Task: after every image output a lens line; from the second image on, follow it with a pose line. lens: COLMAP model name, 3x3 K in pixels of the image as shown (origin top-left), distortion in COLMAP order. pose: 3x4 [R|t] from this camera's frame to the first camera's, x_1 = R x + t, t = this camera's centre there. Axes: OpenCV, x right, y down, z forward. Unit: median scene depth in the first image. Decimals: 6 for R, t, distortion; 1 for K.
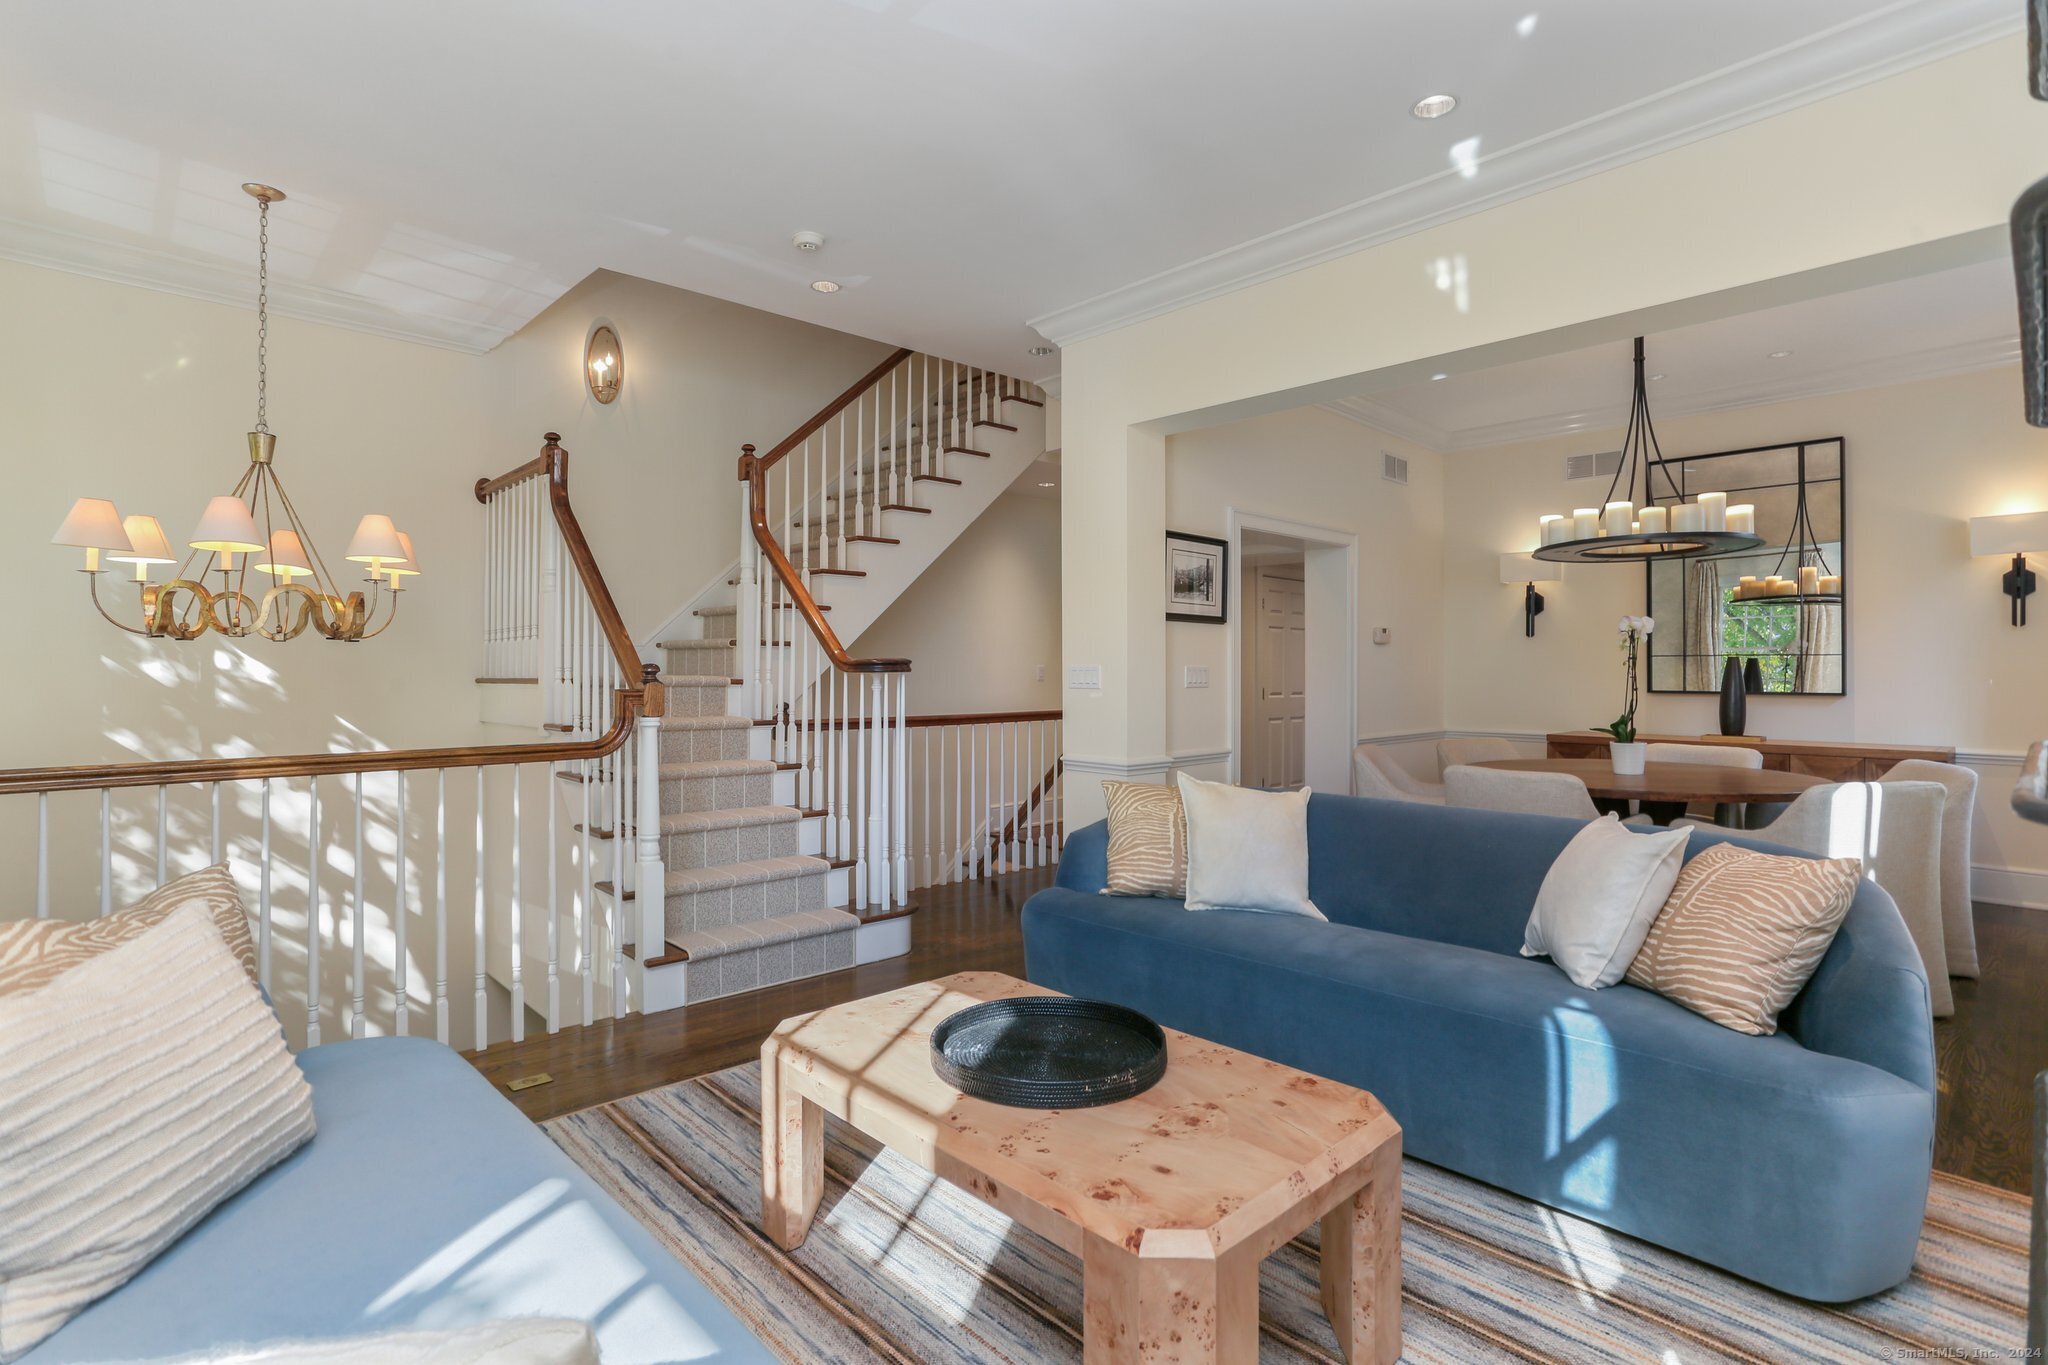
lens RADIAL K [[988.8, 0, 1015.7], [0, 988.8, 670.3], [0, 0, 1]] dist [-0.040744, 0.020709]
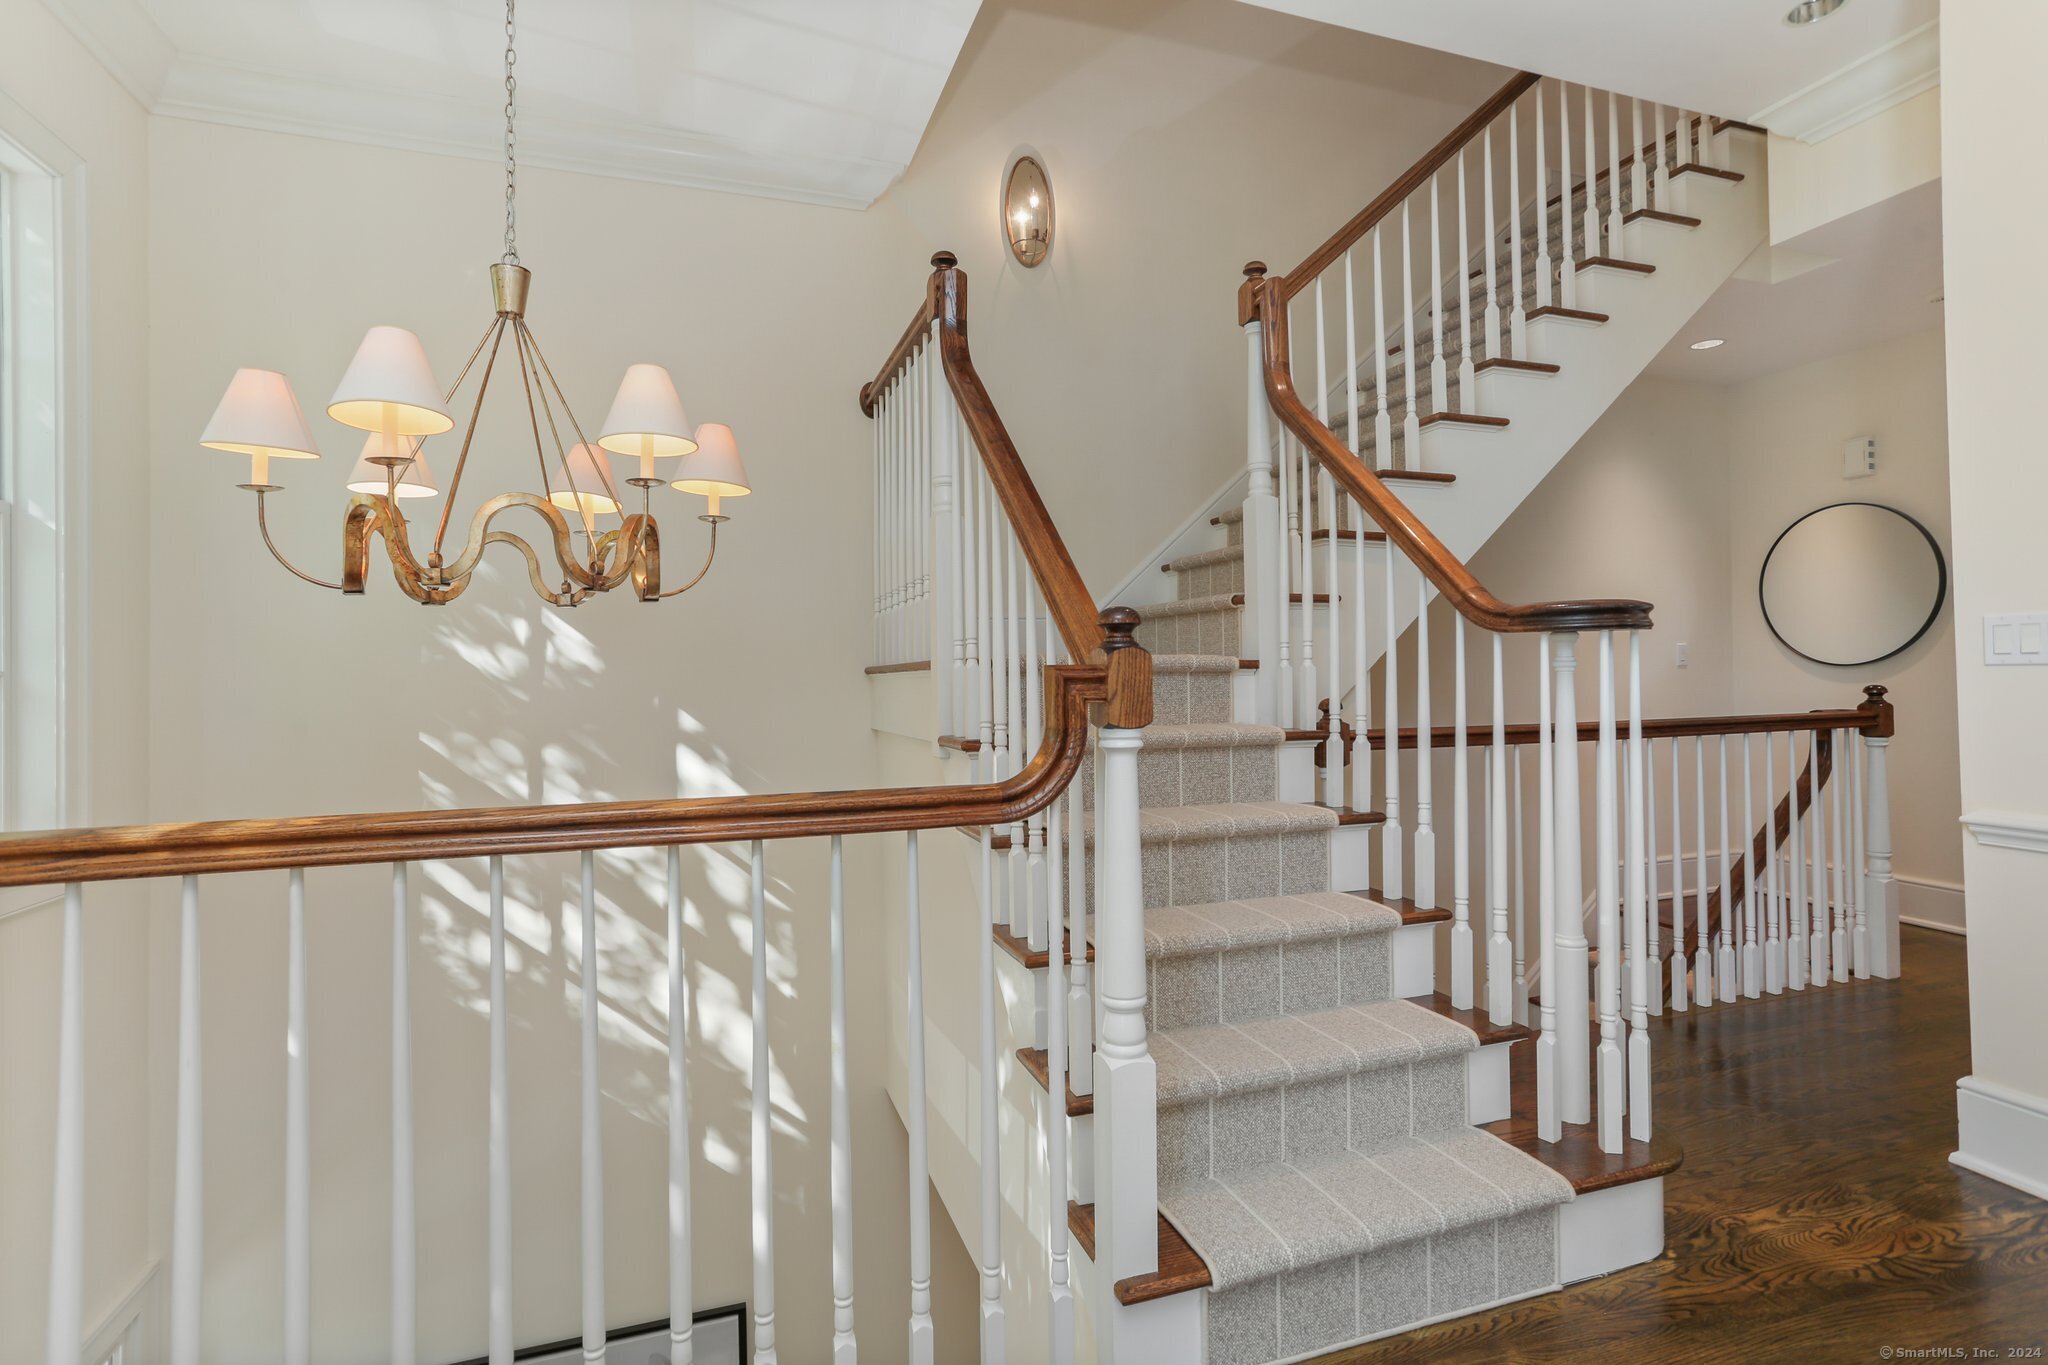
lens RADIAL K [[988.8, 0, 1005.4], [0, 988.8, 671.0], [0, 0, 1]] dist [-0.040744, 0.020709]
pose [[0.905204, -0.017513, -0.424616, -0.180416], [0.015716, 0.999847, -0.007734, 0.019526], [0.424686, 0.000328, 0.905341, 0.451512]]
